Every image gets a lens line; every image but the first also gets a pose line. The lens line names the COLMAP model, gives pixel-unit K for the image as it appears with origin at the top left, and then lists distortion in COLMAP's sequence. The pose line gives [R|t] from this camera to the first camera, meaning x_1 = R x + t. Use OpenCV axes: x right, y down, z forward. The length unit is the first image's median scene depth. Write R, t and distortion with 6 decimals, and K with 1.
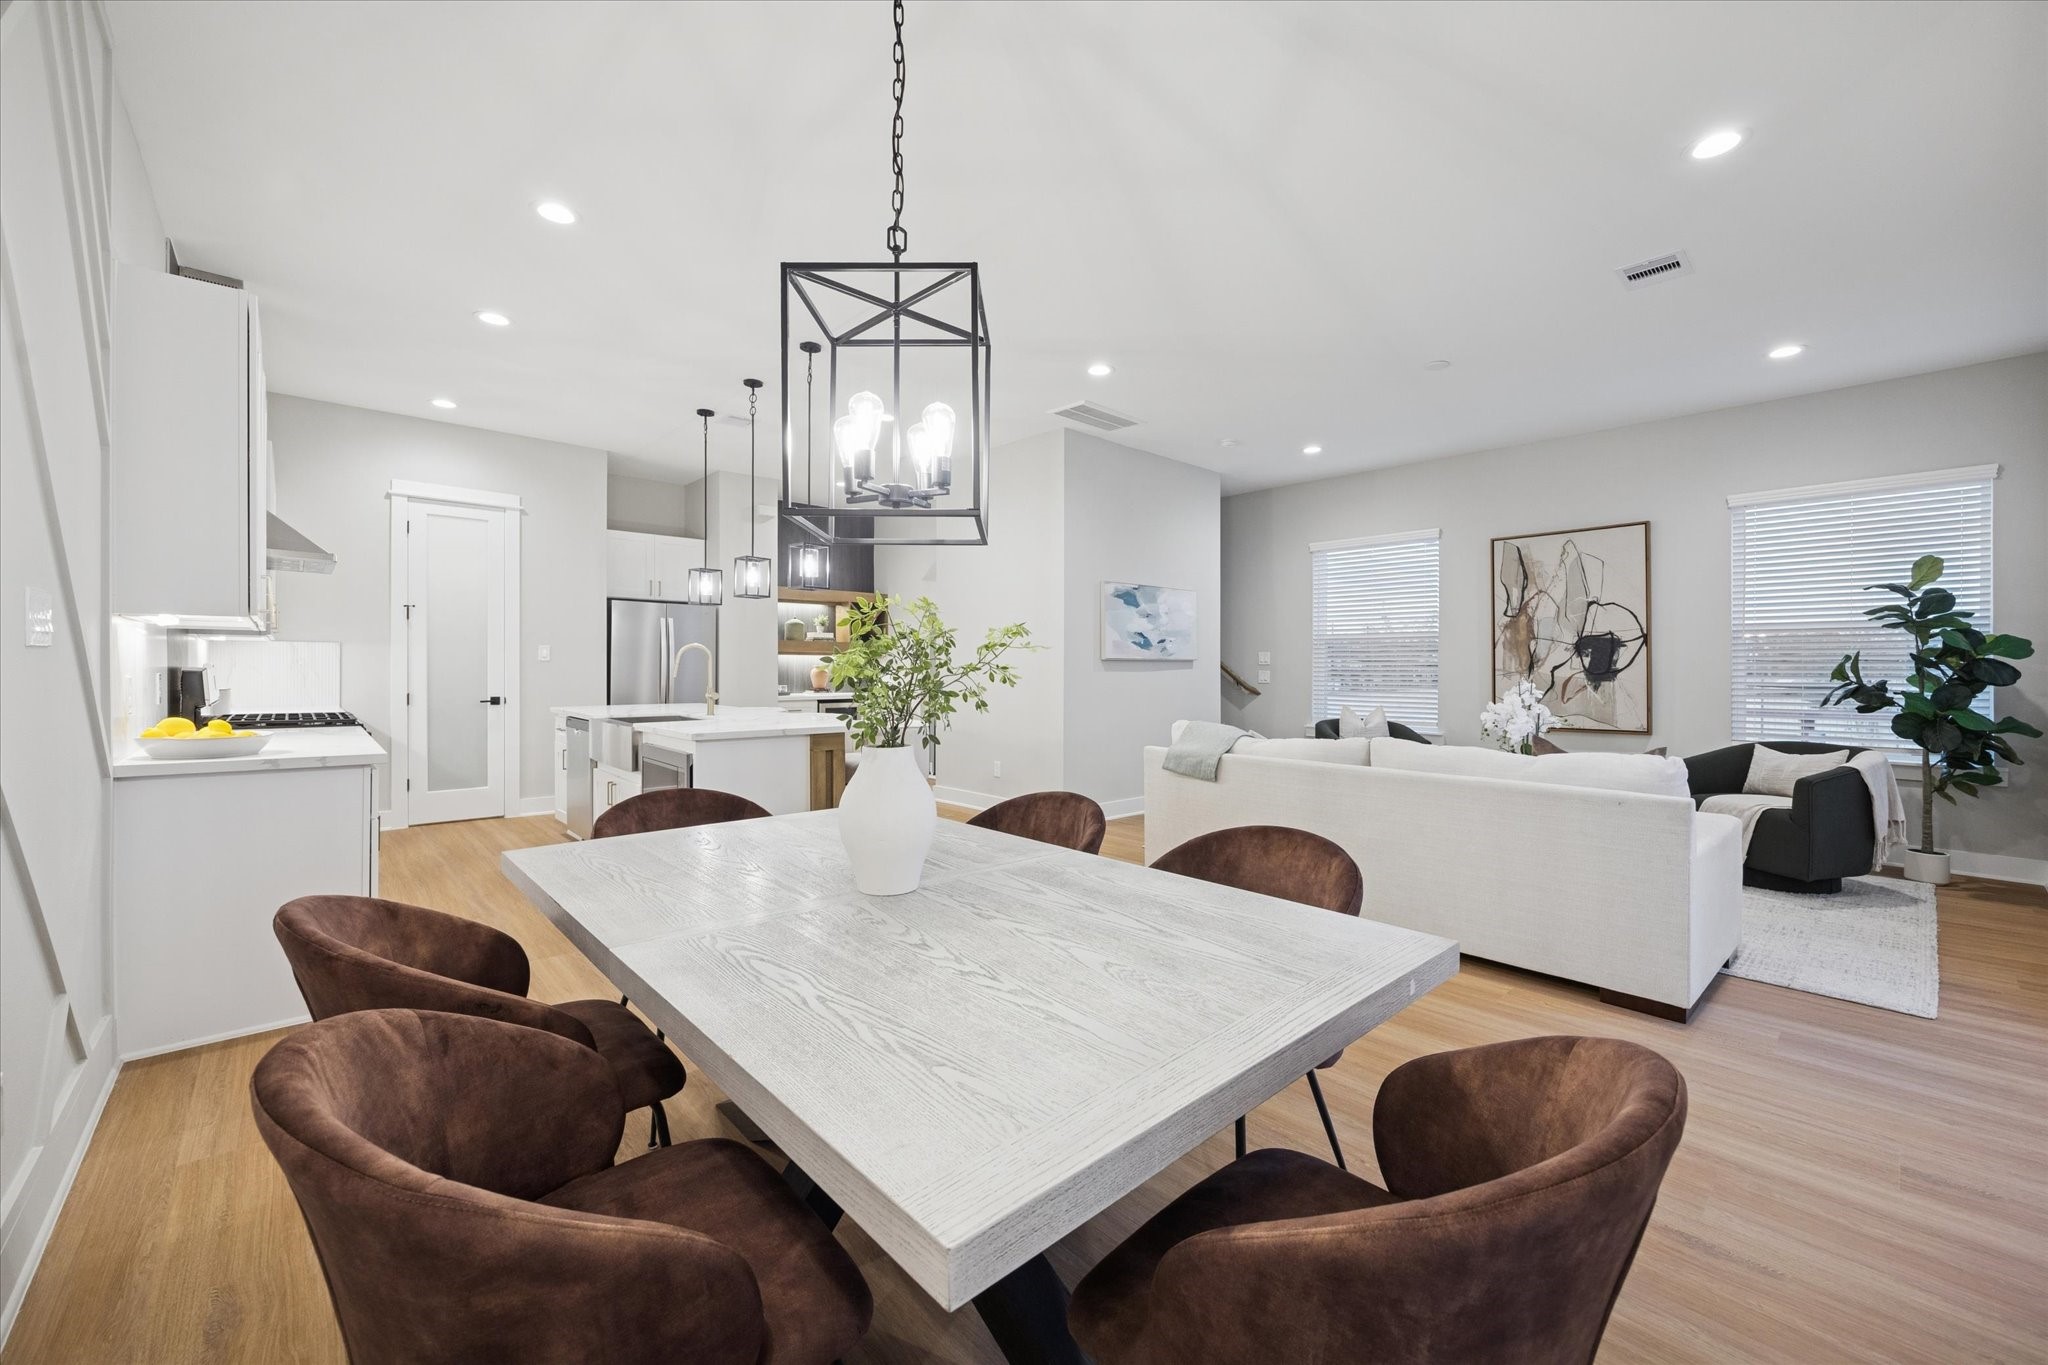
lens RADIAL K [[791.7, 0, 1061.4], [0, 791.7, 667.5], [0, 0, 1]] dist [-0.001890, 0.000979]
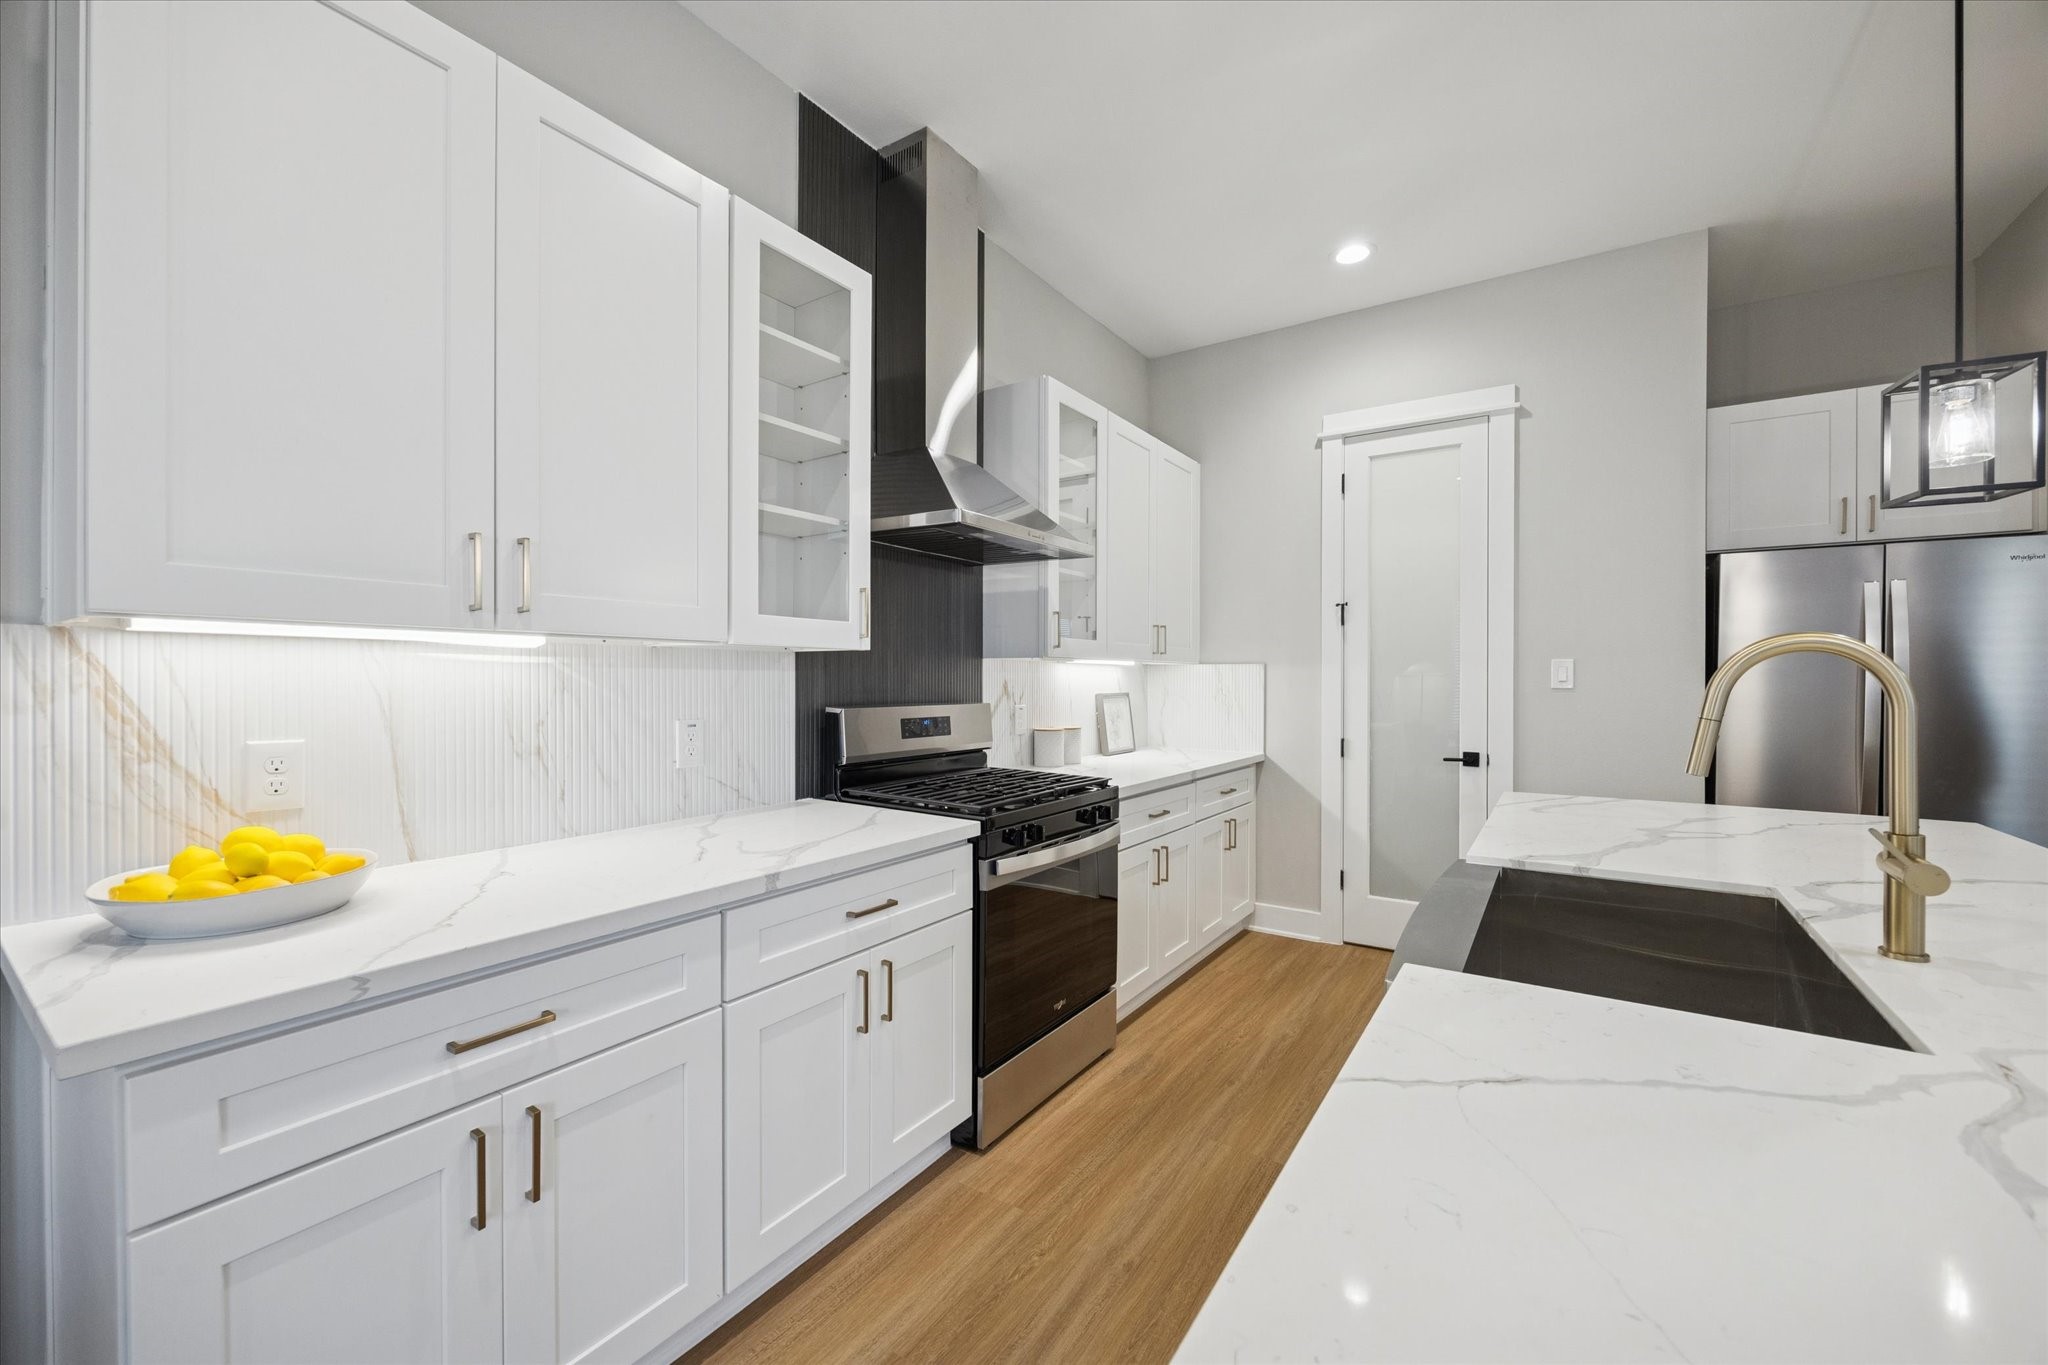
lens RADIAL K [[791.7, 0, 1017.8], [0, 791.7, 685.1], [0, 0, 1]] dist [-0.001890, 0.000979]
pose [[0.185897, 0.004521, -0.982559, -0.215144], [-0.000686, 0.999990, 0.004472, -0.013314], [0.982569, -0.000157, 0.185898, 0.562906]]
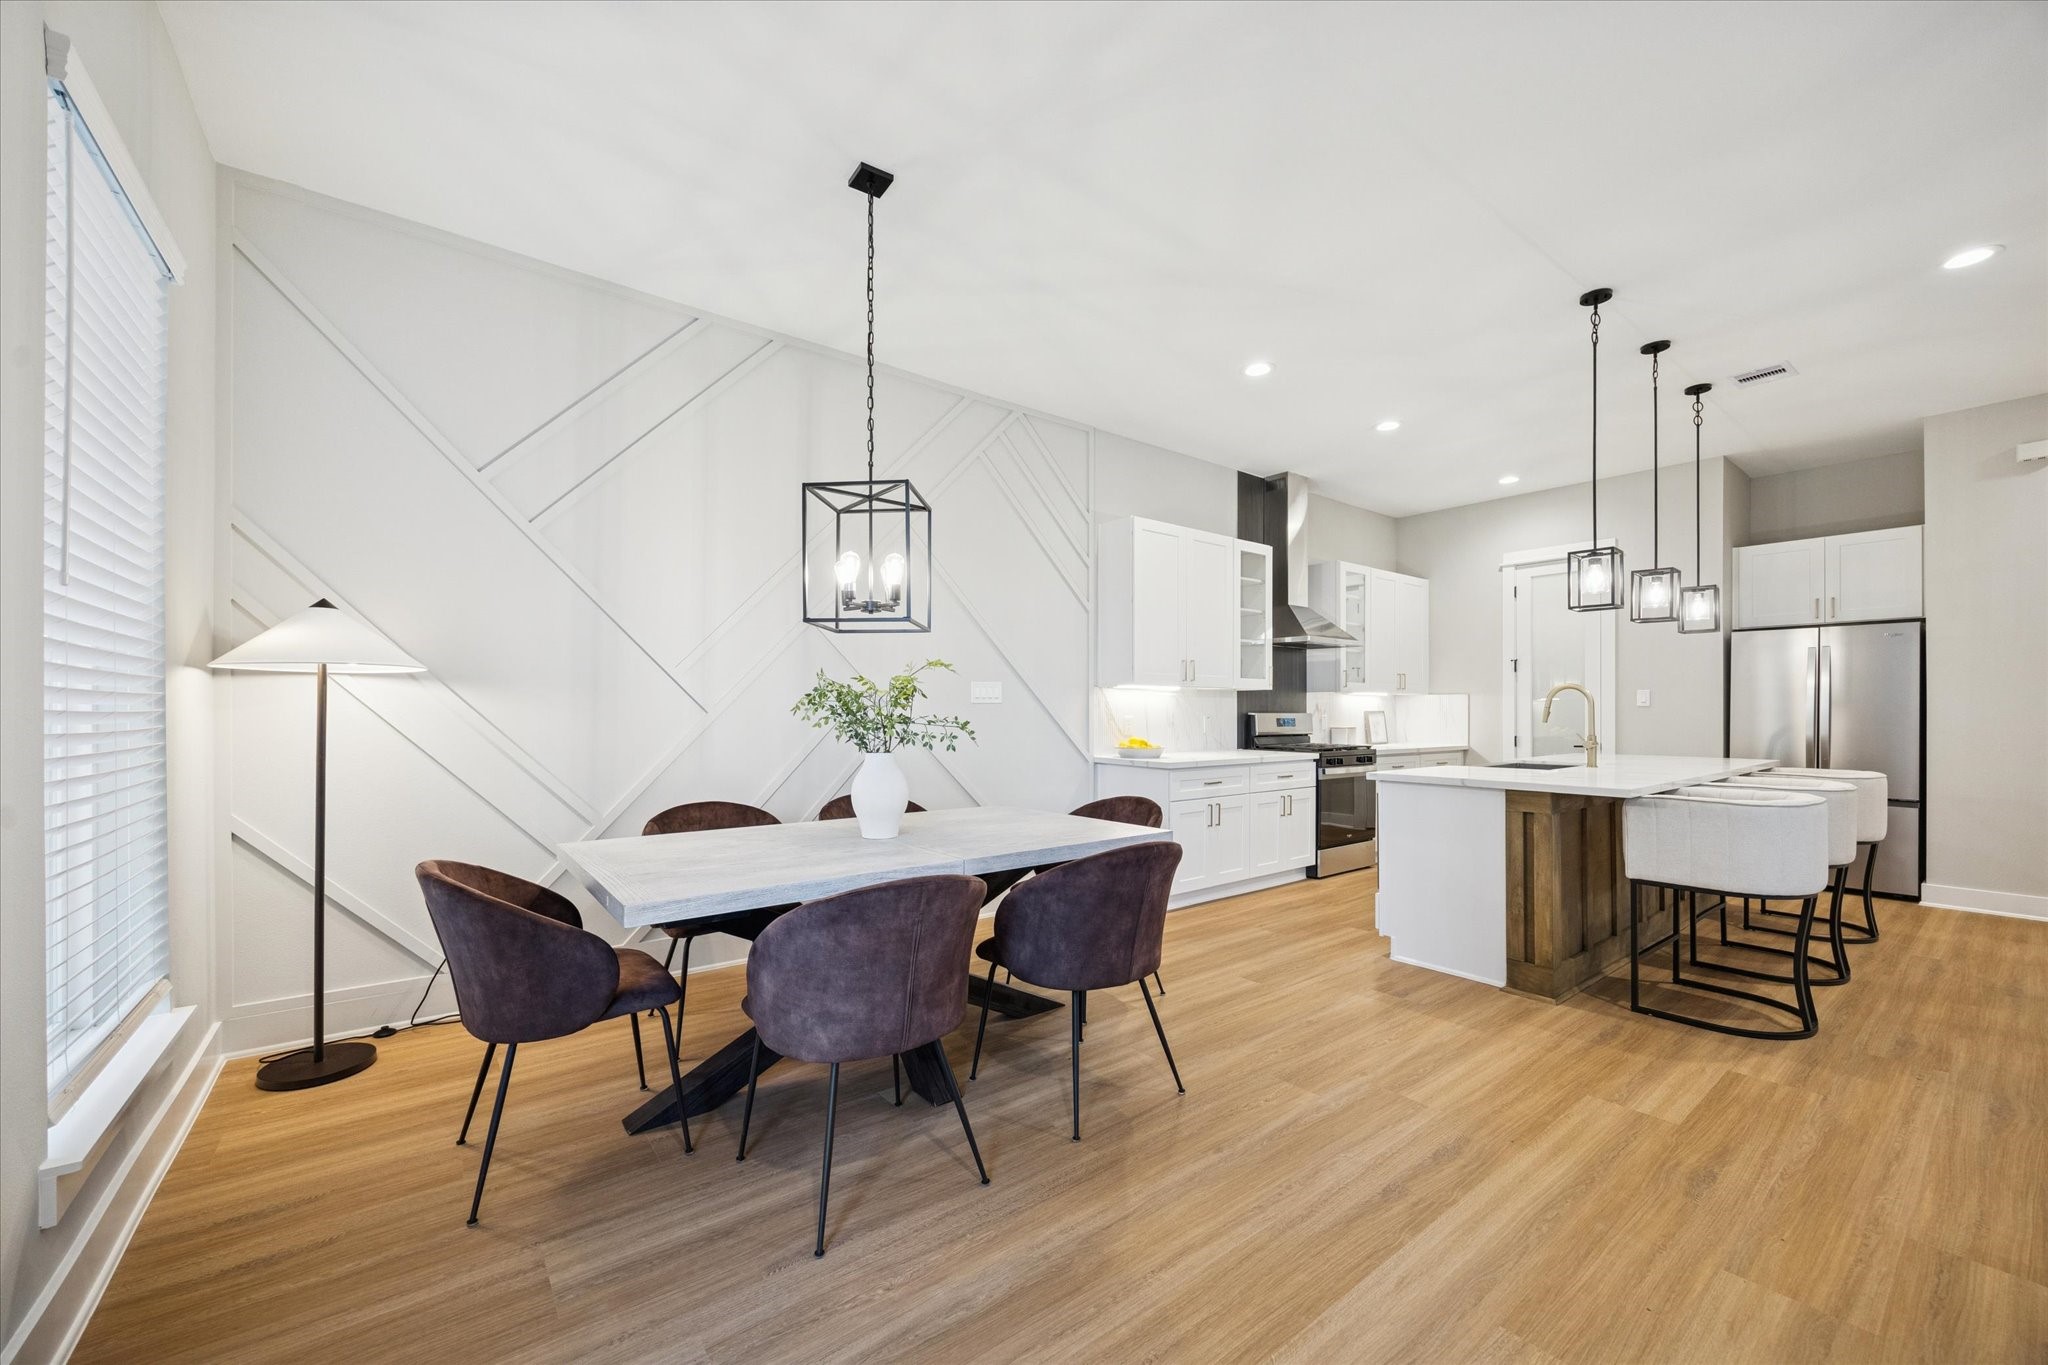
lens RADIAL K [[791.7, 0, 1022.9], [0, 791.7, 712.2], [0, 0, 1]] dist [-0.001890, 0.000979]
pose [[-0.119277, -0.005609, -0.992845, 0.371027], [-0.000625, 0.999984, -0.005574, 0.004111], [0.992861, -0.000044, -0.119278, 0.387433]]
